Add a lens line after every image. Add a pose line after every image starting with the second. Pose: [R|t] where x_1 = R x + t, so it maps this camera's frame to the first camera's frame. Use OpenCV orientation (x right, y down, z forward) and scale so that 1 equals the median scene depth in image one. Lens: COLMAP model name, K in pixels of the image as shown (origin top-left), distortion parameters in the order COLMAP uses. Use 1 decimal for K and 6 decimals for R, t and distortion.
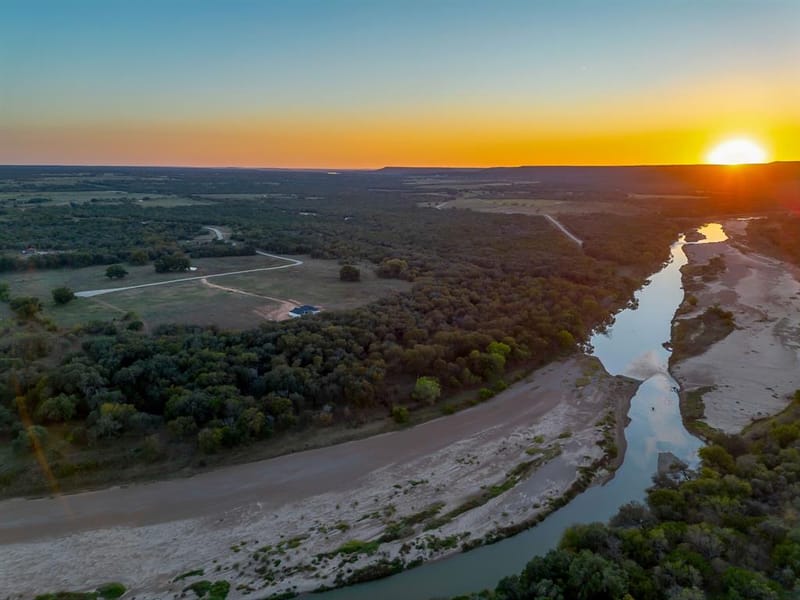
lens RADIAL K [[575.1, 0, 400.7], [0, 575.1, 288.8], [0, 0, 1]] dist [0.080182, -0.074373]
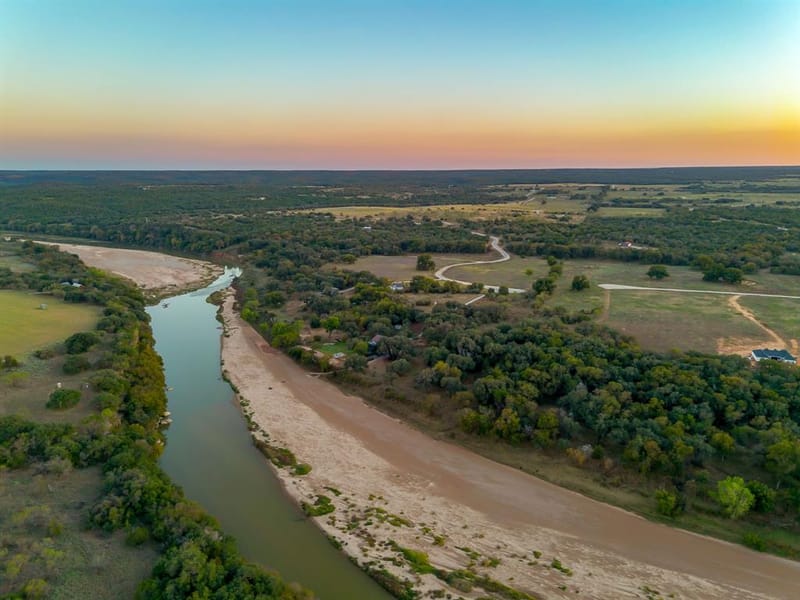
lens RADIAL K [[575.1, 0, 400.7], [0, 575.1, 288.8], [0, 0, 1]] dist [0.080182, -0.074373]
pose [[0.410784, 0.185015, -0.892763, 0.504134], [-0.186026, 0.975603, 0.116586, -0.077089], [0.892553, 0.118186, 0.435180, 0.359115]]
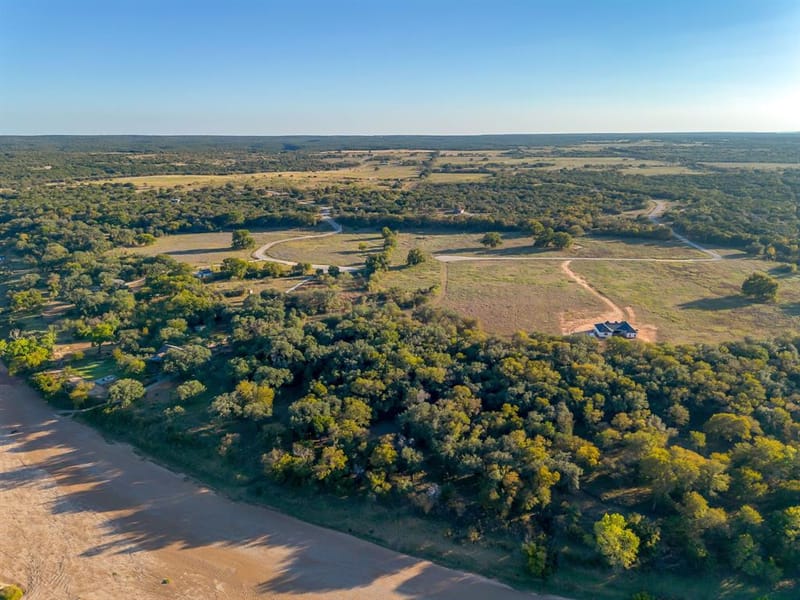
lens RADIAL K [[575.1, 0, 400.7], [0, 575.1, 288.8], [0, 0, 1]] dist [0.080182, -0.074373]
pose [[0.644634, 0.195180, -0.739156, 0.298332], [-0.155310, 0.980133, 0.123363, -0.095059], [0.748549, 0.035274, 0.662140, 0.547315]]
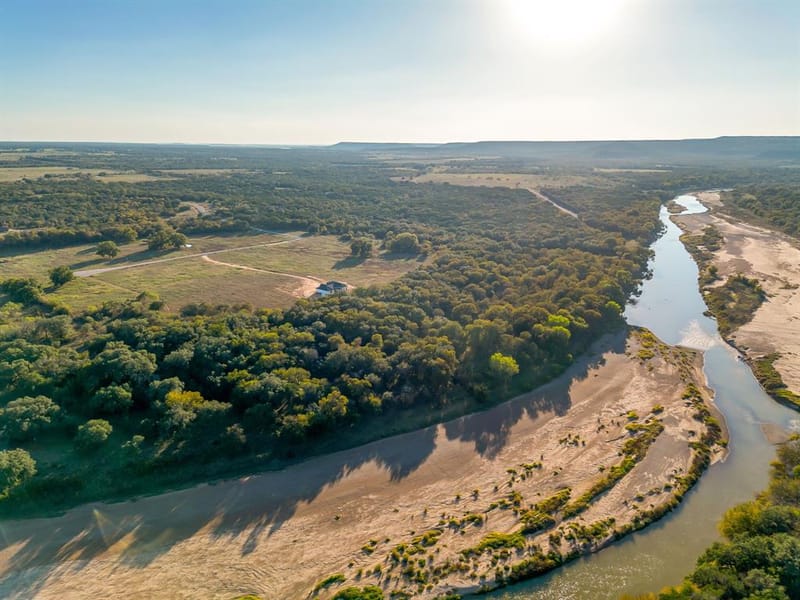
lens RADIAL K [[575.1, 0, 400.7], [0, 575.1, 288.8], [0, 0, 1]] dist [0.080182, -0.074373]
pose [[0.996920, -0.020383, 0.075725, -0.210380], [0.017423, 0.999066, 0.039551, 0.009146], [-0.076460, -0.038110, 0.996344, 0.088875]]
